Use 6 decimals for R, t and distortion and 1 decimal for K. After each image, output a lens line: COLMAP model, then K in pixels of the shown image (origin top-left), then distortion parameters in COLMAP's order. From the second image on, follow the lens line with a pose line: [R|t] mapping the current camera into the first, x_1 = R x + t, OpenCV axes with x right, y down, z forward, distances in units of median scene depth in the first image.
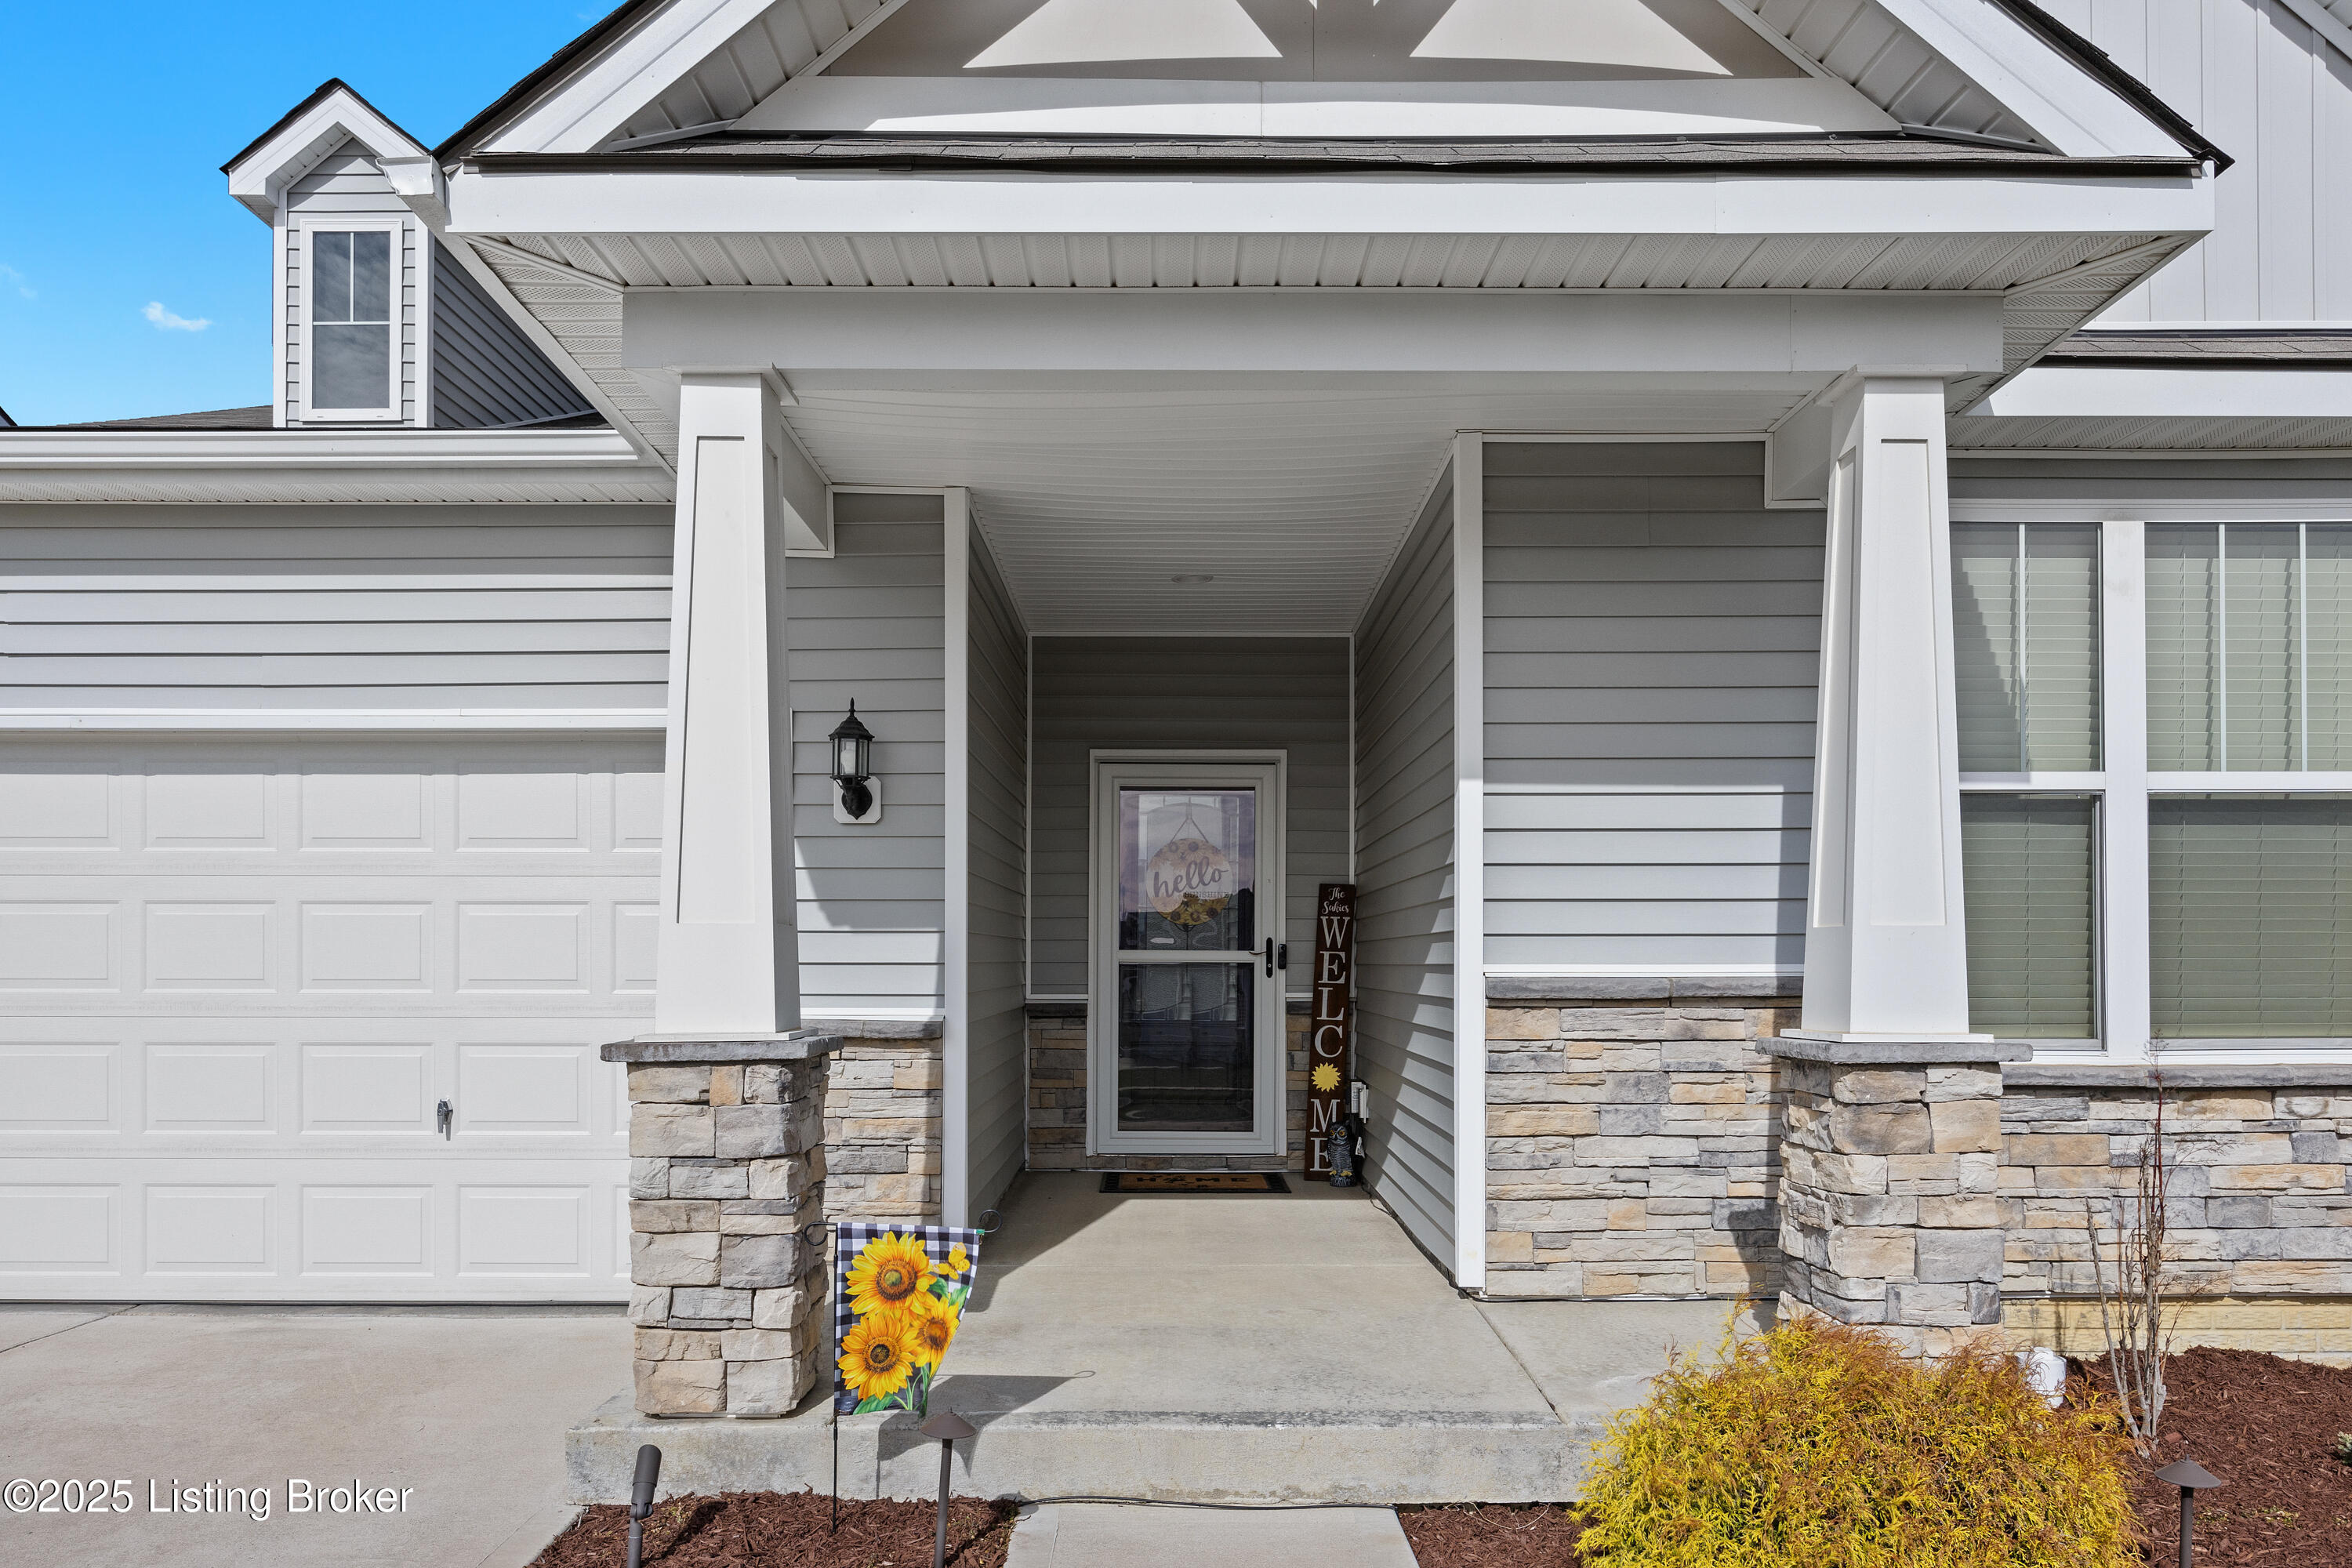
lens RADIAL K [[1574.8, 0, 1187.9], [0, 1574.8, 873.5], [0, 0, 1]] dist [0.005411, 0.000013]
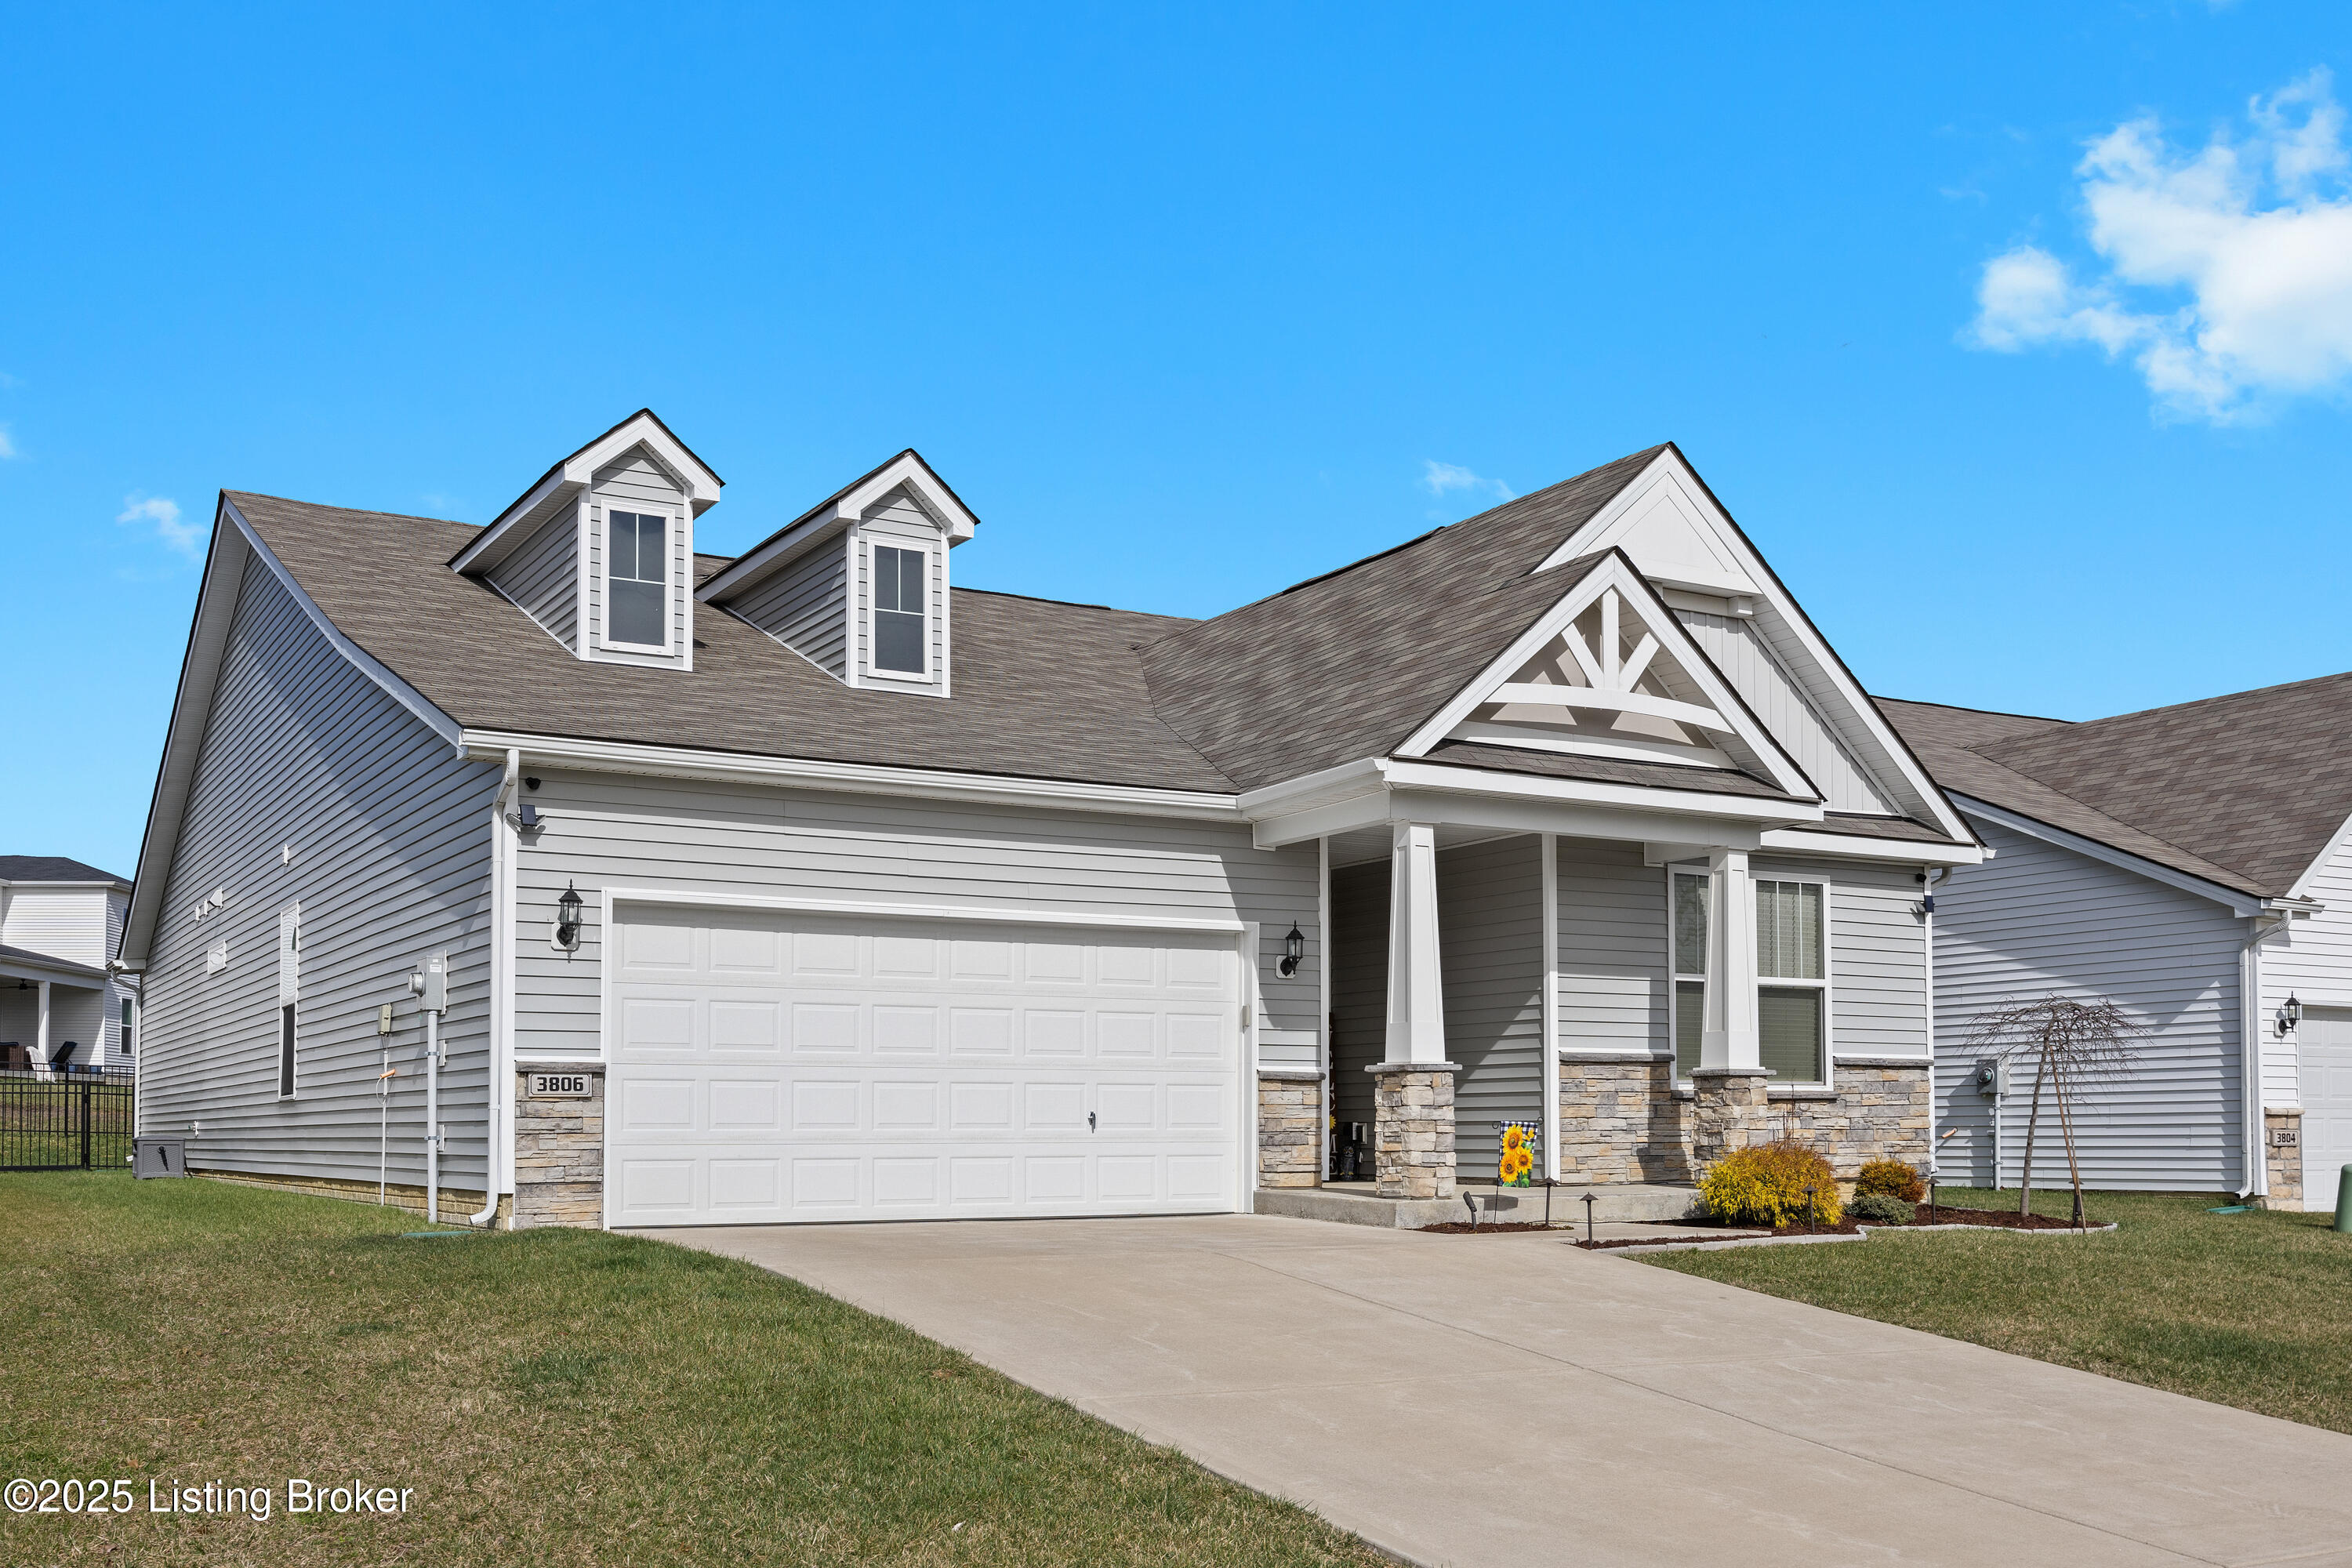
lens RADIAL K [[2369.4, 0, 1173.8], [0, 2369.4, 784.8], [0, 0, 1]] dist [0.012529, 0.000000]
pose [[0.859240, 0.071090, 0.506608, -2.218897], [-0.025229, 0.994981, -0.096832, 0.024104], [-0.510950, 0.070421, 0.856721, -1.872514]]
